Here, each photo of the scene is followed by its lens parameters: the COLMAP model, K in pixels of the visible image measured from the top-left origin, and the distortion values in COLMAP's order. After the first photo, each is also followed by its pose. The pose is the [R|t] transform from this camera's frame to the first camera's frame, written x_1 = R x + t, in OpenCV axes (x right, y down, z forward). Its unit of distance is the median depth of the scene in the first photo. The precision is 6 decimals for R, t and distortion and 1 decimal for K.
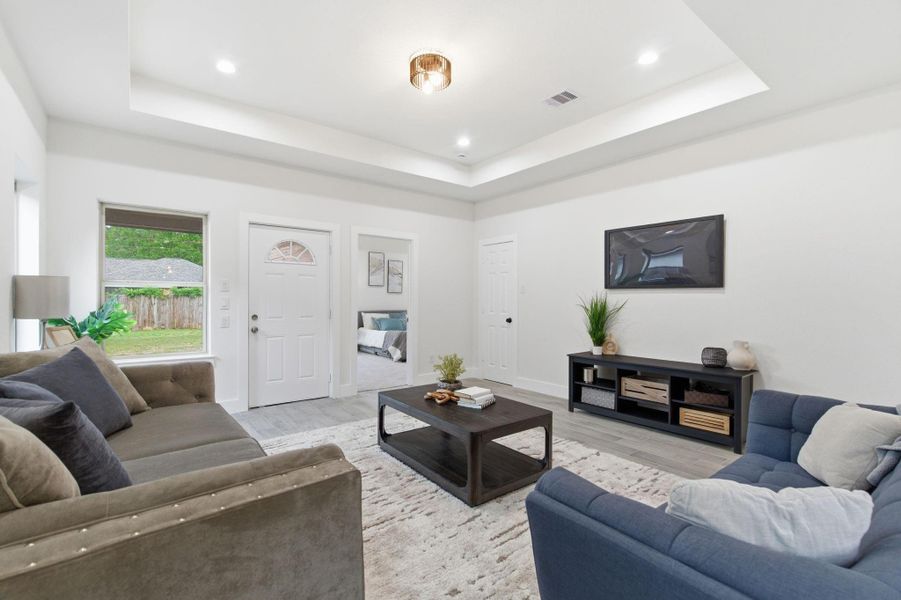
lens RADIAL K [[406.9, 0, 448.3], [0, 406.9, 300.2], [0, 0, 1]] dist [0.001419, -0.000135]
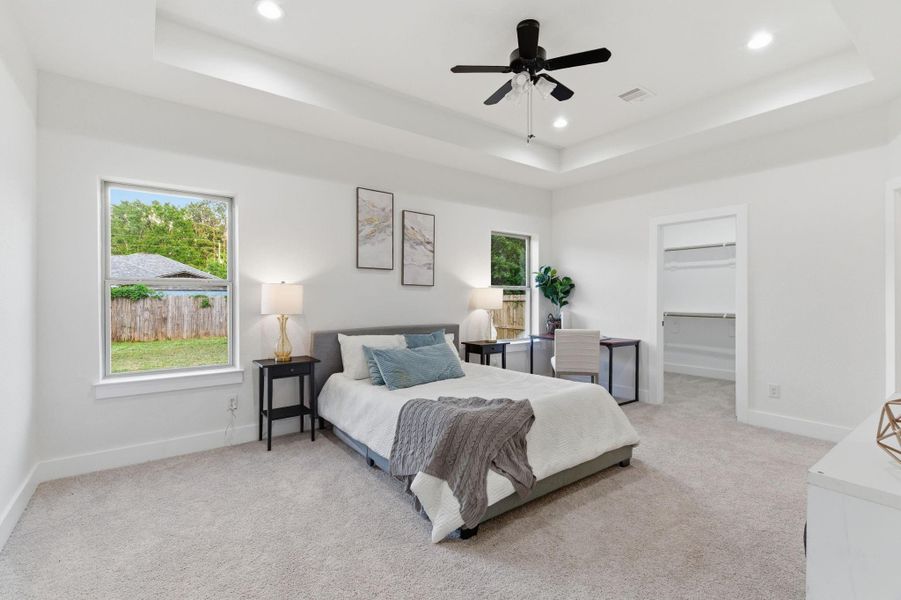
lens RADIAL K [[406.9, 0, 448.3], [0, 406.9, 300.2], [0, 0, 1]] dist [0.001419, -0.000135]
pose [[0.999803, -0.005353, -0.019103, -0.203017], [0.005332, 0.999985, -0.001145, -0.004462], [0.019109, 0.001043, 0.999817, 1.261101]]
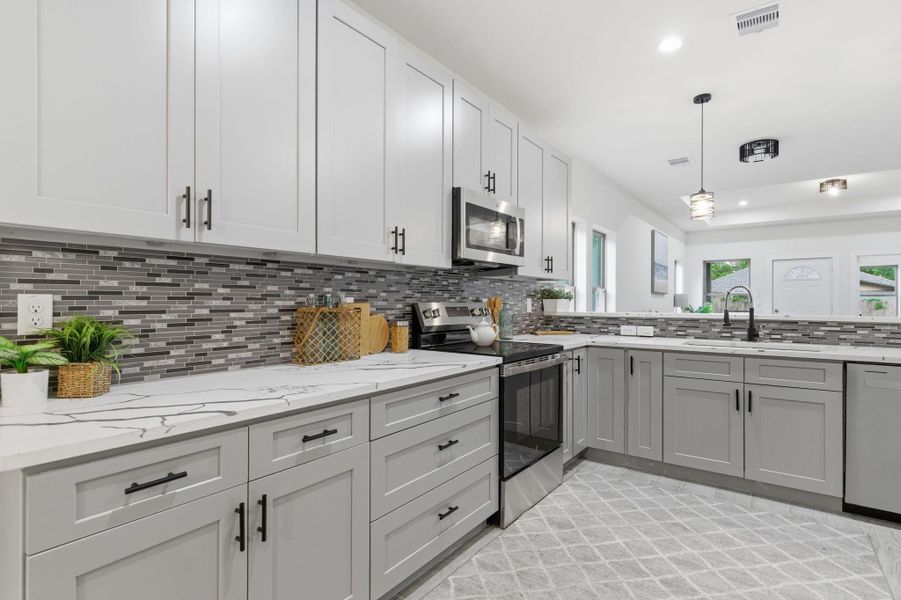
lens RADIAL K [[458.0, 0, 450.5], [0, 458.0, 300.0], [0, 0, 1]] dist [0.023865, -0.009079]
pose [[0.272270, -0.007721, -0.962190, 1.132644], [-0.003995, 0.999950, -0.009154, 0.015972], [0.962213, 0.006337, 0.272226, -0.984545]]
